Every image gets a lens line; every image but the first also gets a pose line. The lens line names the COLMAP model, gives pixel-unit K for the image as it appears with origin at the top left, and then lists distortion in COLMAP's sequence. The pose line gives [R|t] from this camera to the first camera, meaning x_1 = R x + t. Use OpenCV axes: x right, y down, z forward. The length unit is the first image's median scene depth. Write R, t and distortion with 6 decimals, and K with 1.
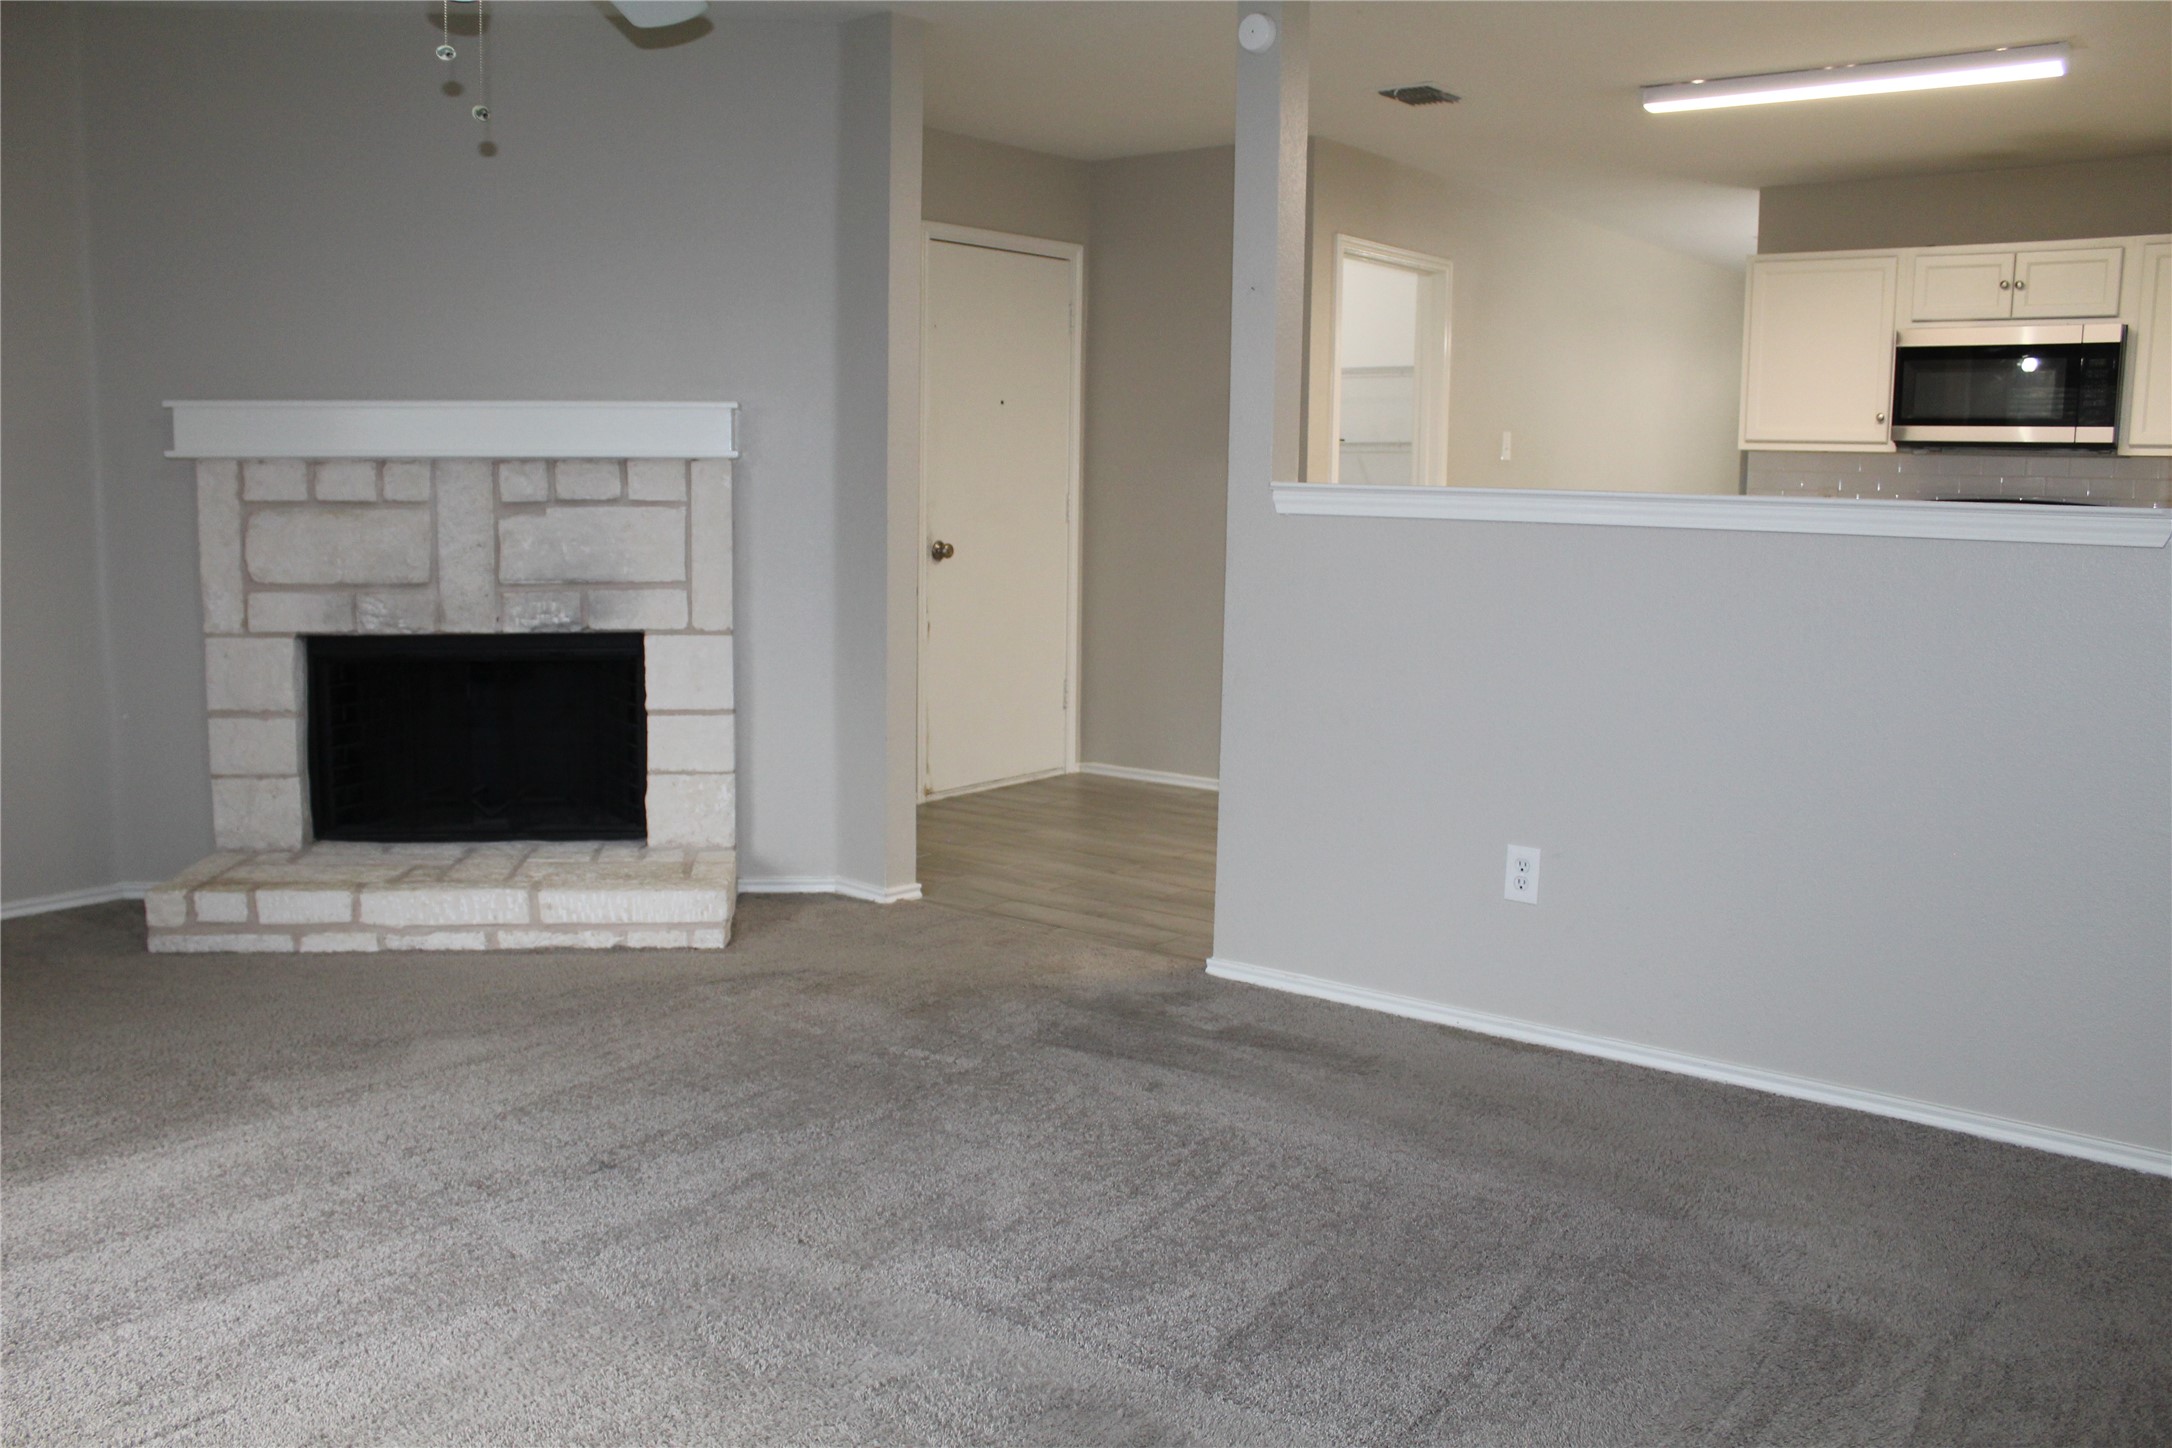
lens RADIAL K [[1897.0, 0, 1081.9], [0, 1897.0, 745.8], [0, 0, 1]] dist [-0.187377, 0.194685]
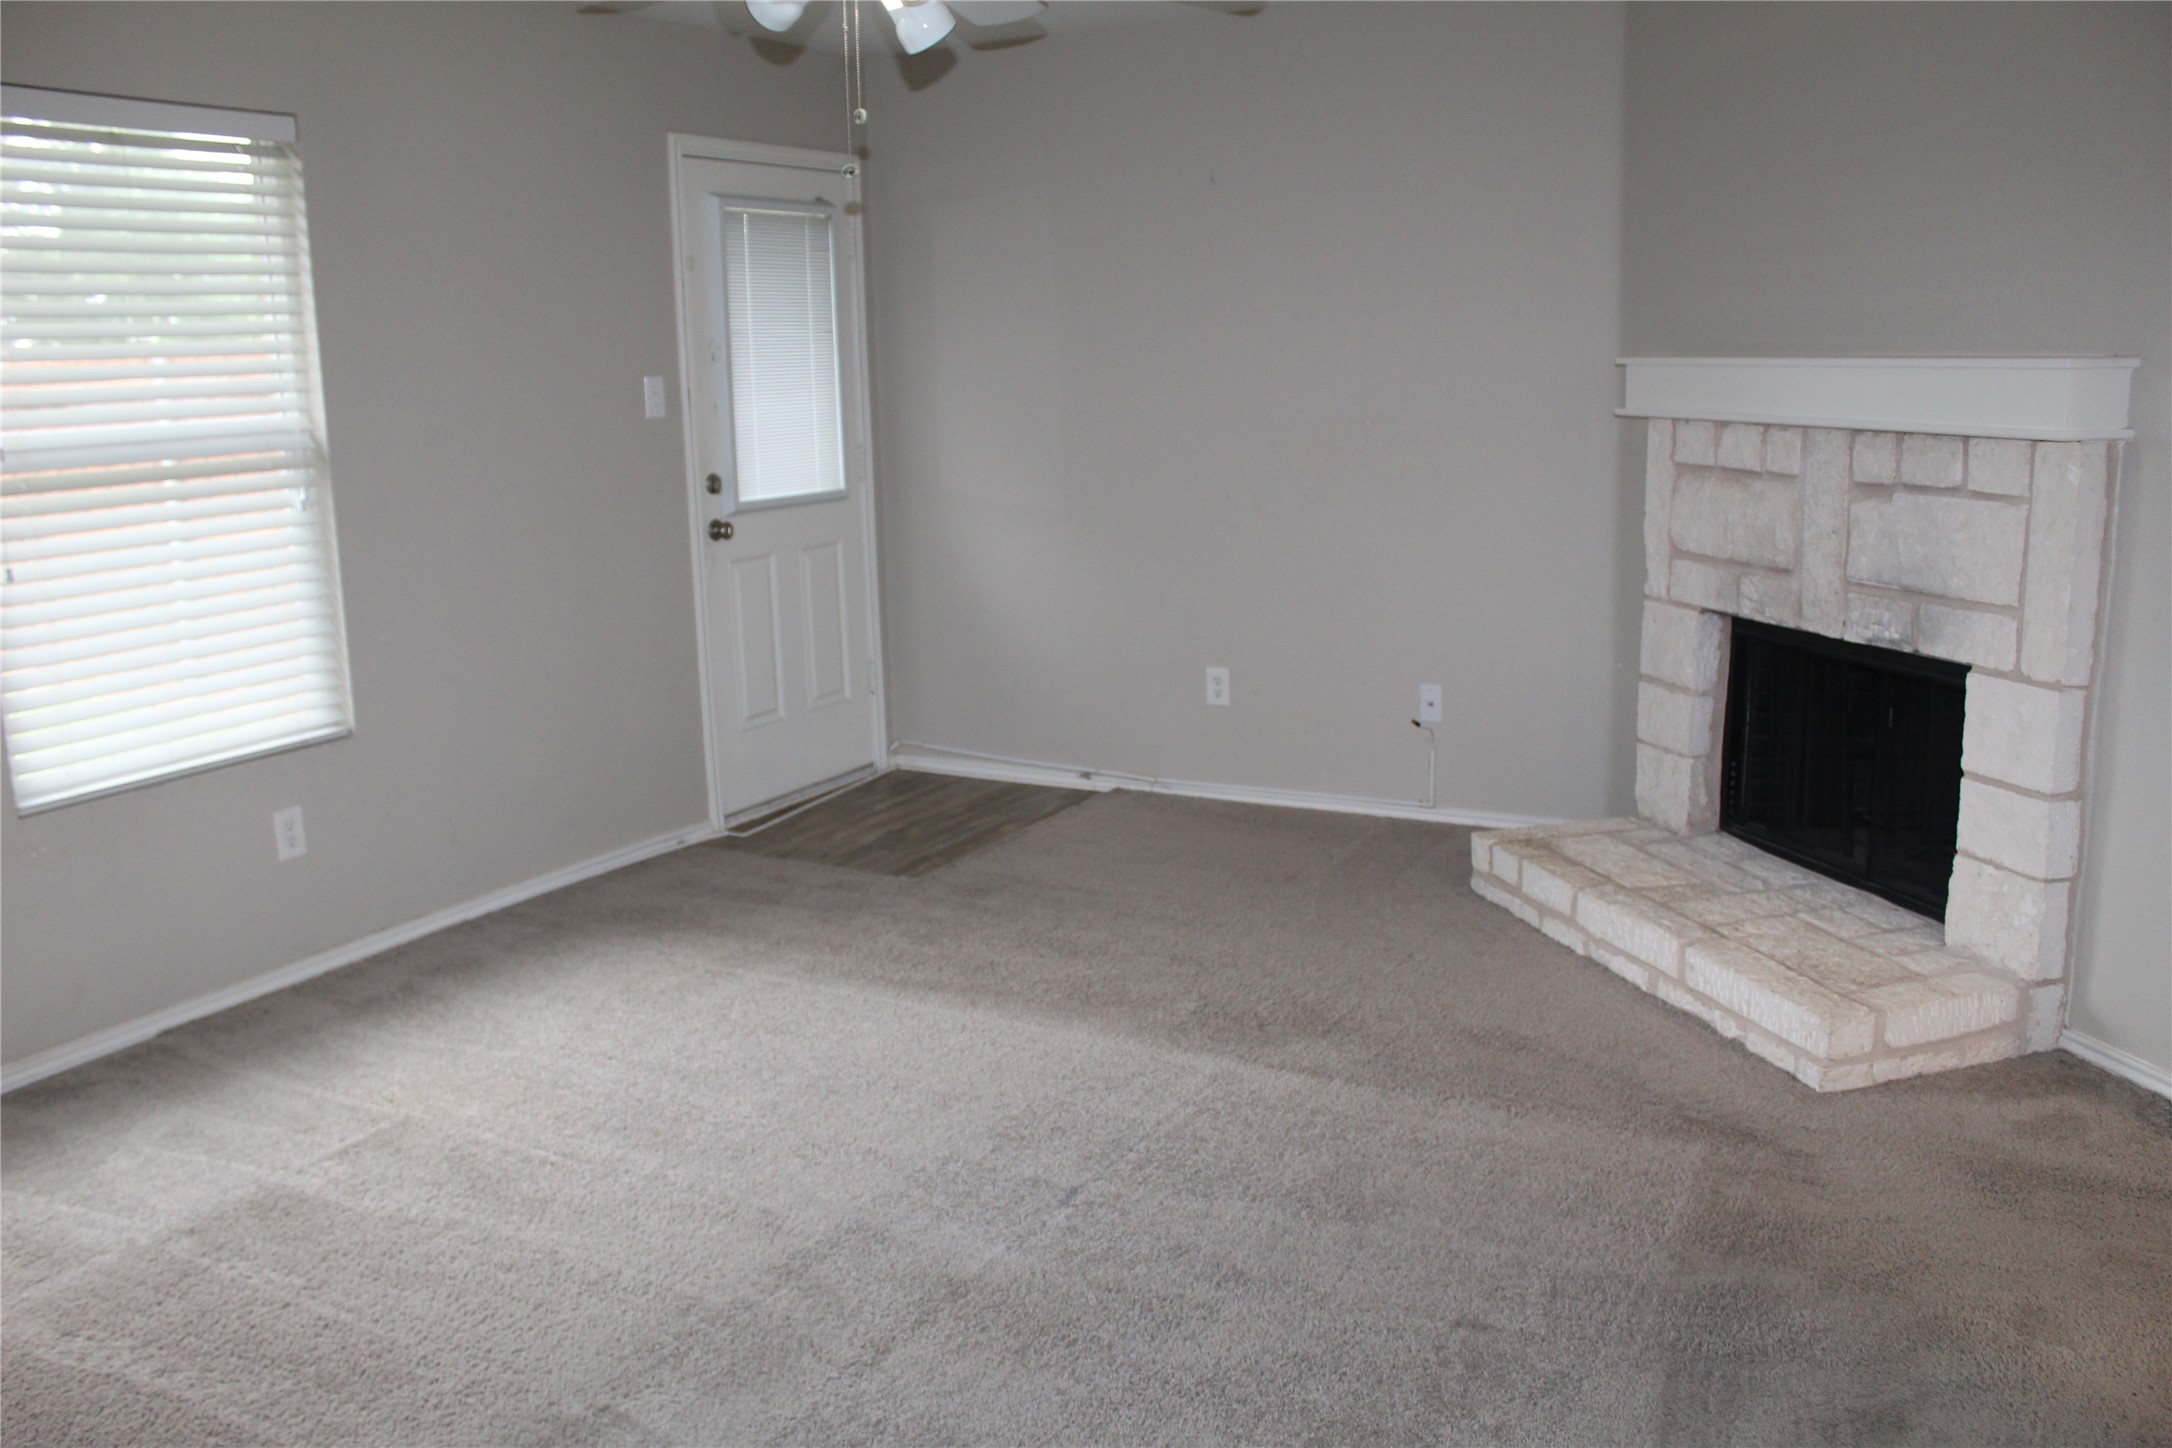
lens RADIAL K [[1800.1, 0, 1086.0], [0, 1800.1, 724.0], [0, 0, 1]] dist [-0.125499, -0.001833]
pose [[0.147782, 0.182270, -0.972079, 0.403387], [-0.122424, 0.978683, 0.164897, -0.112175], [0.981414, 0.094637, 0.166946, 0.550451]]
